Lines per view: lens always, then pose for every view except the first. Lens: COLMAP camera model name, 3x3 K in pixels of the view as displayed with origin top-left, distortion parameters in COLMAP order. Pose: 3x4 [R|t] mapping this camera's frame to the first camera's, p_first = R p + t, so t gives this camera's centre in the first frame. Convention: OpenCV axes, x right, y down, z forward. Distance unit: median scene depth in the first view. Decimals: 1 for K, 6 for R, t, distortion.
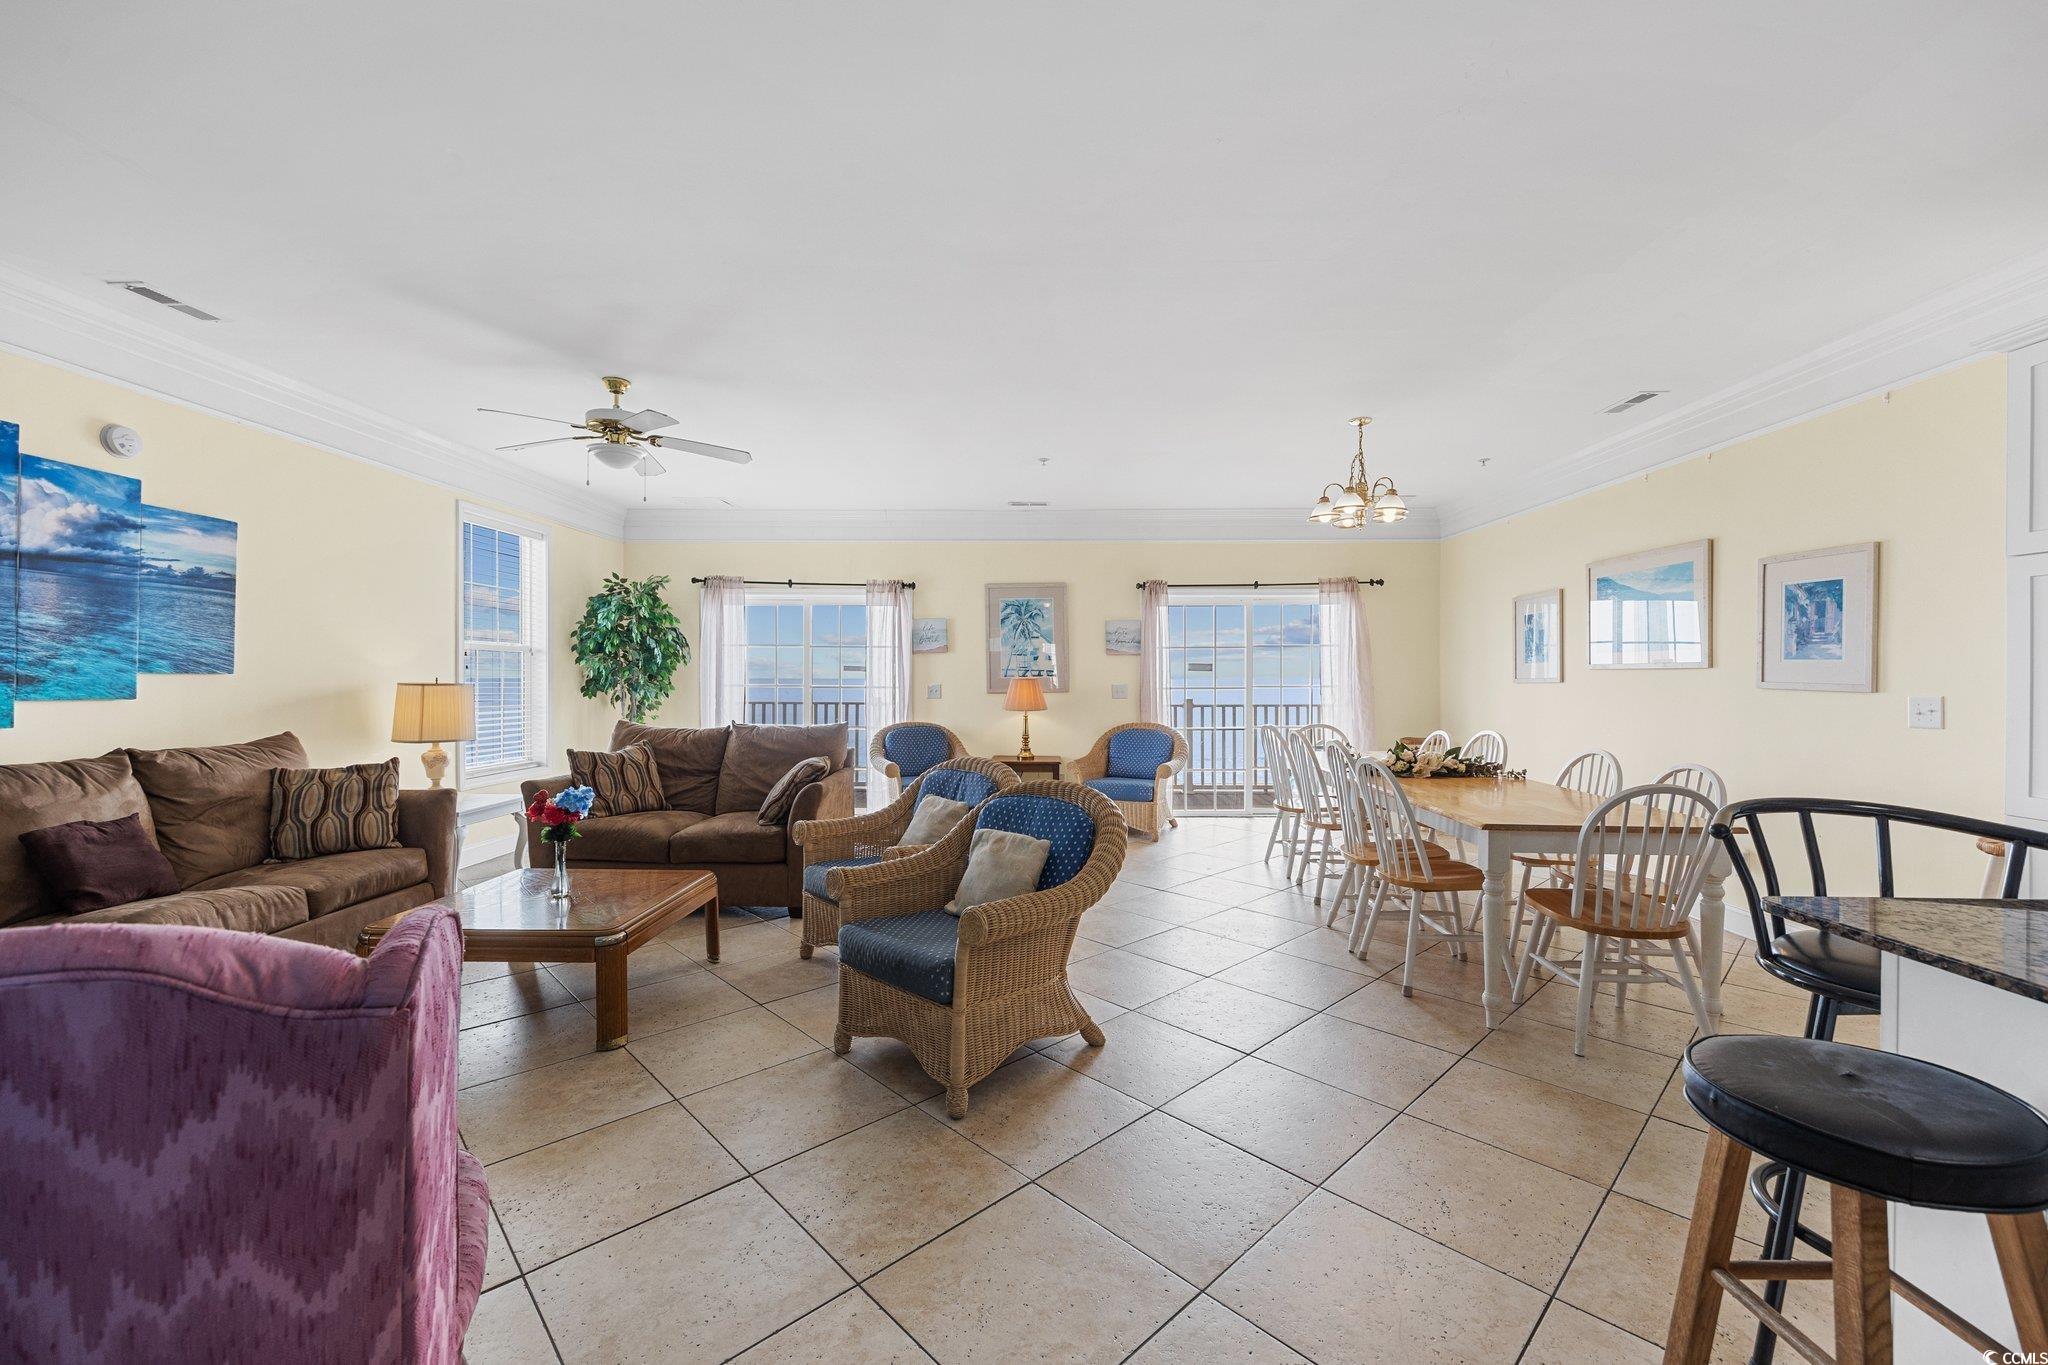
lens RADIAL K [[822.1, 0, 1029.0], [0, 822.1, 678.2], [0, 0, 1]] dist [-0.003406, -0.000426]
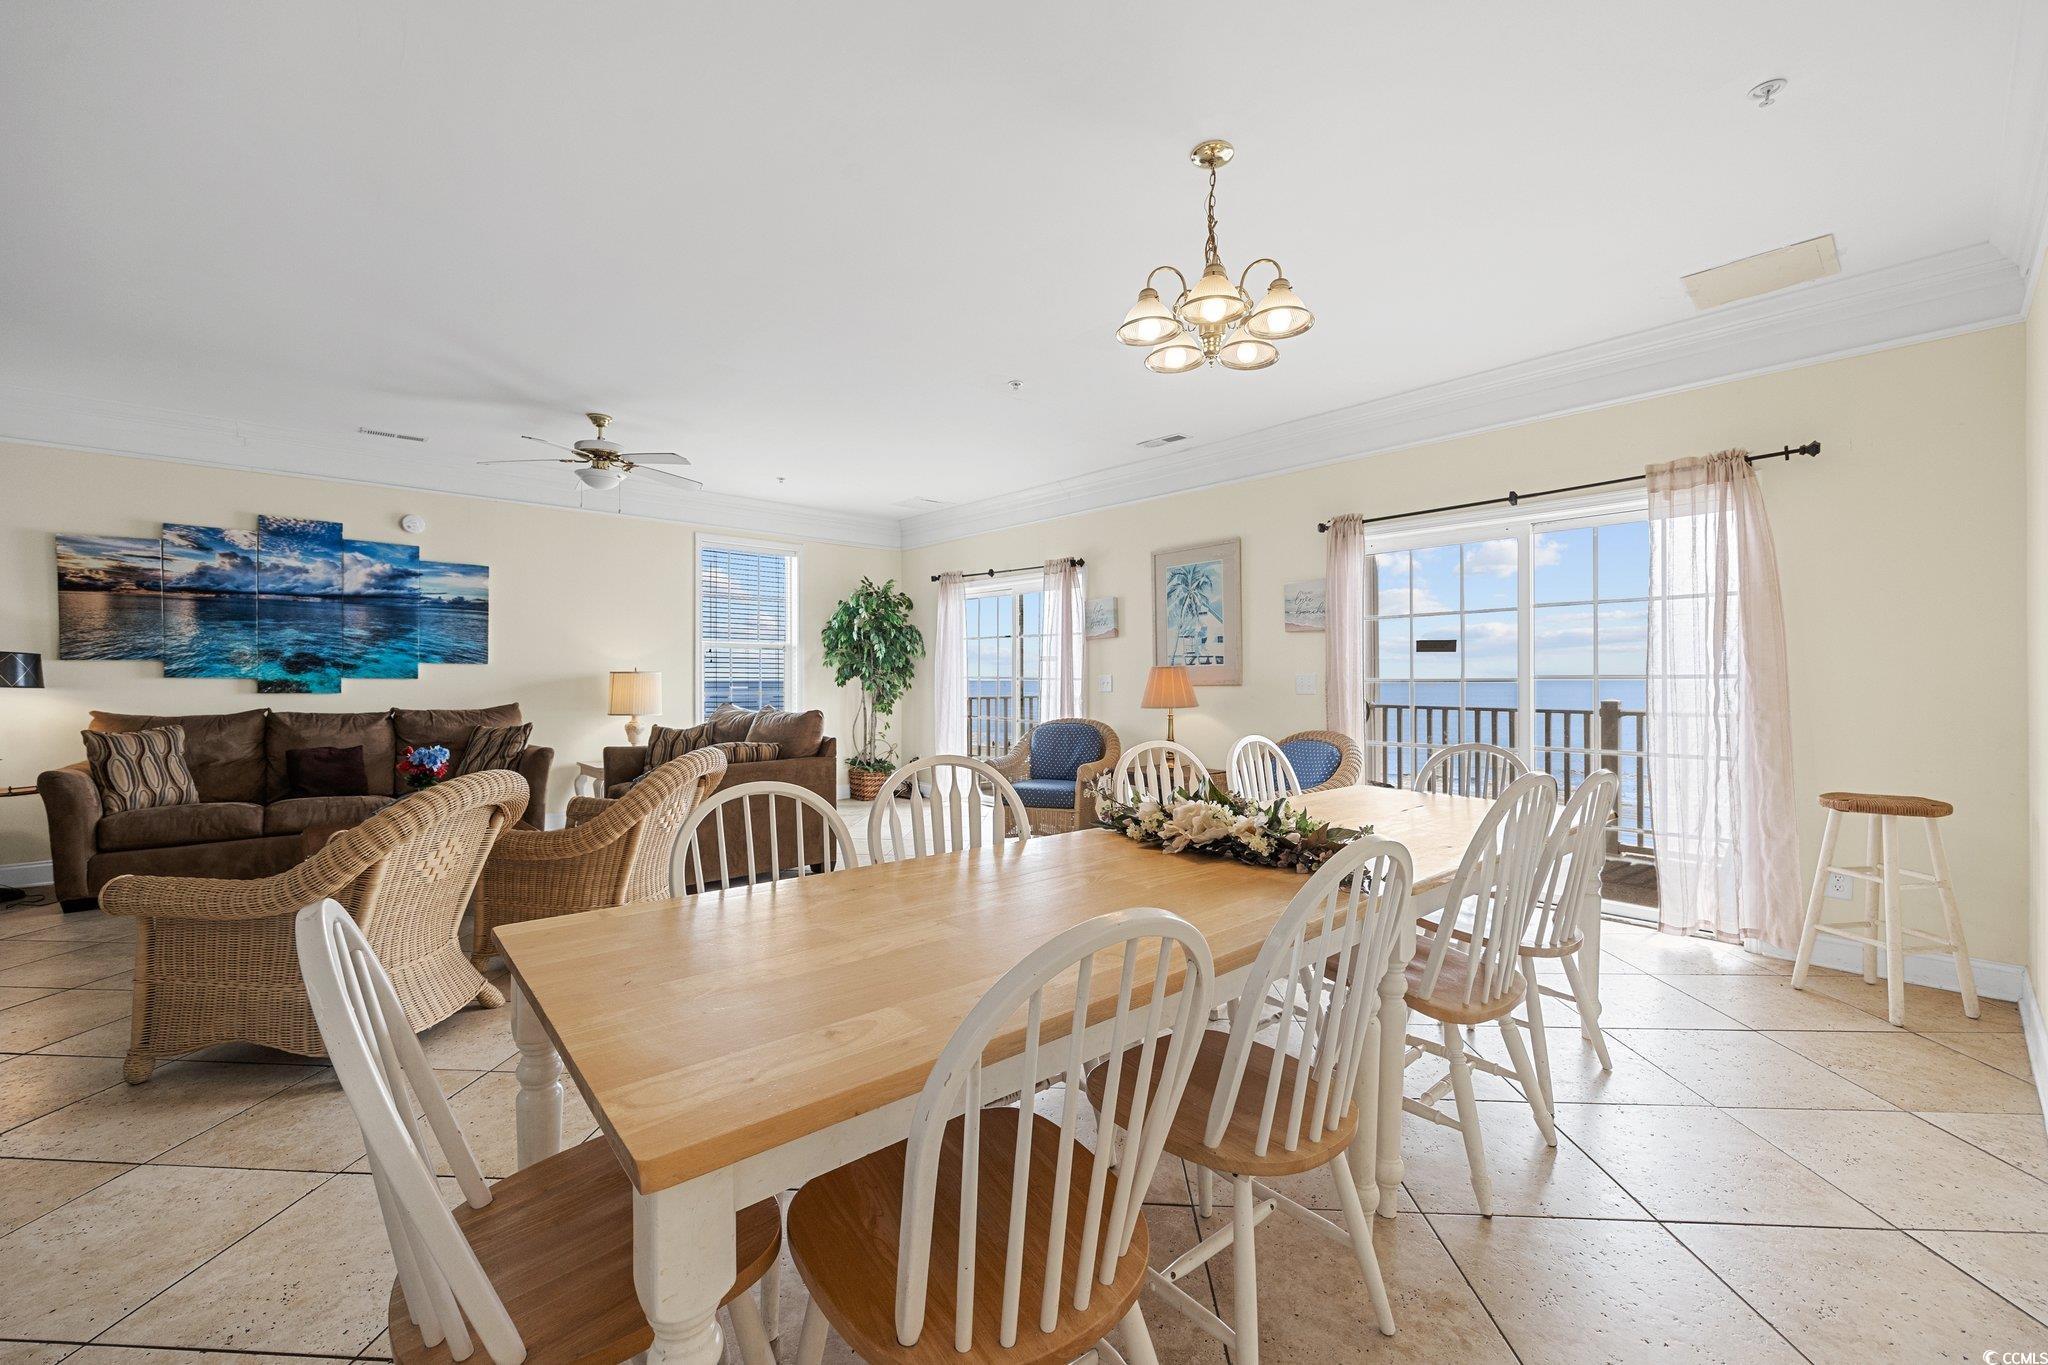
lens RADIAL K [[822.1, 0, 1025.4], [0, 822.1, 677.4], [0, 0, 1]] dist [-0.003406, -0.000426]
pose [[0.685623, -0.002109, -0.727954, 0.727654], [-0.001107, 0.999992, -0.003941, 0.021047], [0.727956, 0.003508, 0.685615, 0.577872]]
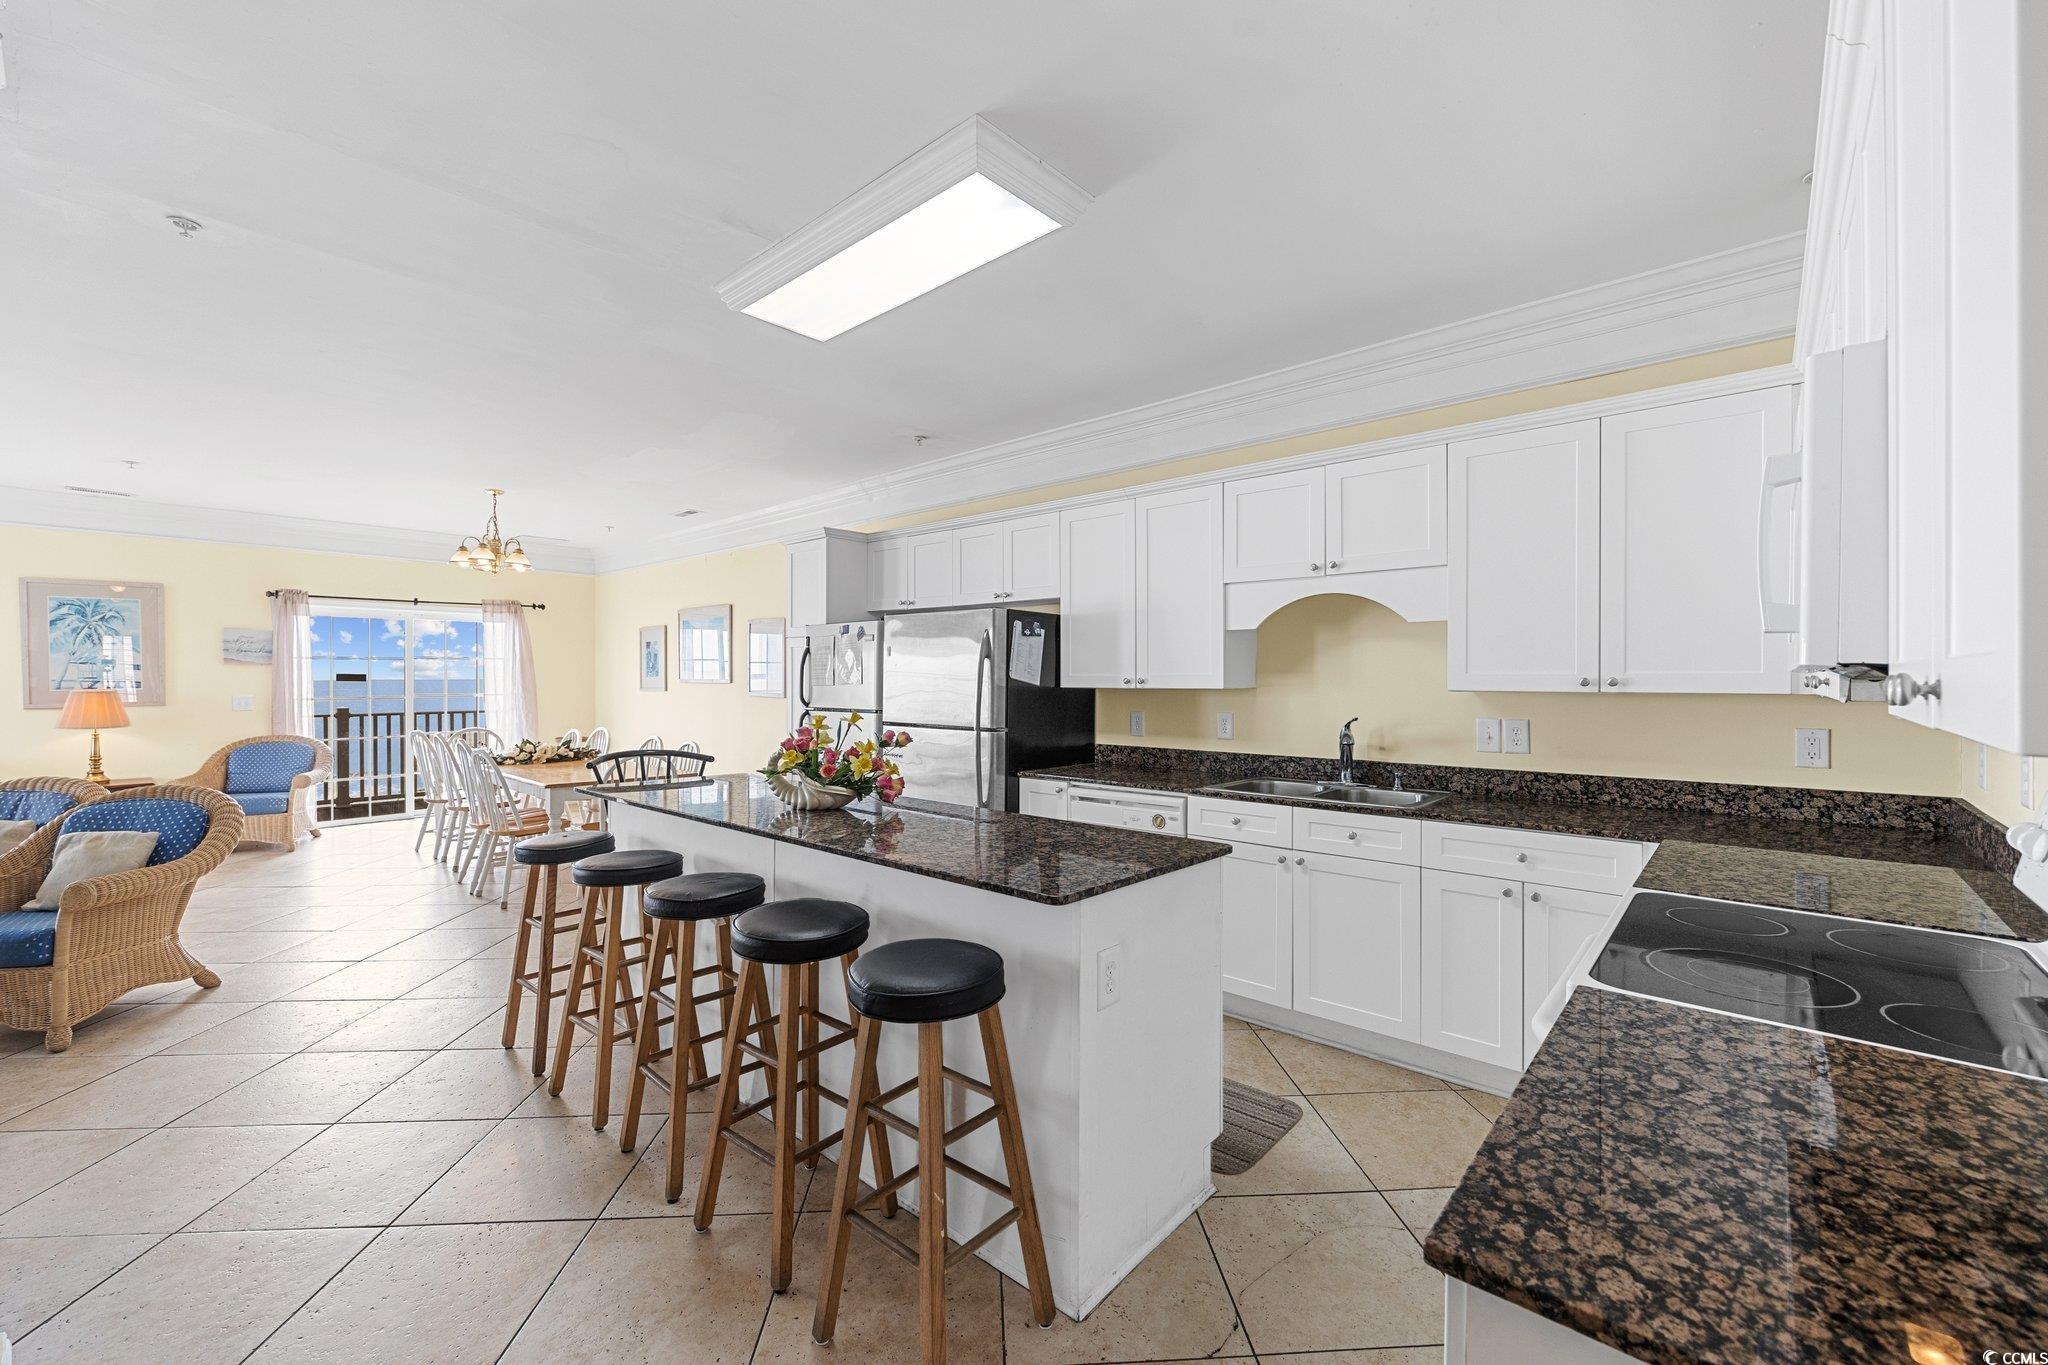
lens RADIAL K [[822.1, 0, 1028.3], [0, 822.1, 681.7], [0, 0, 1]] dist [-0.003406, -0.000426]
pose [[0.645512, -0.002607, 0.763746, -0.043291], [-0.000133, 0.999994, 0.003527, -0.020059], [-0.763750, -0.002378, 0.645507, -0.492576]]
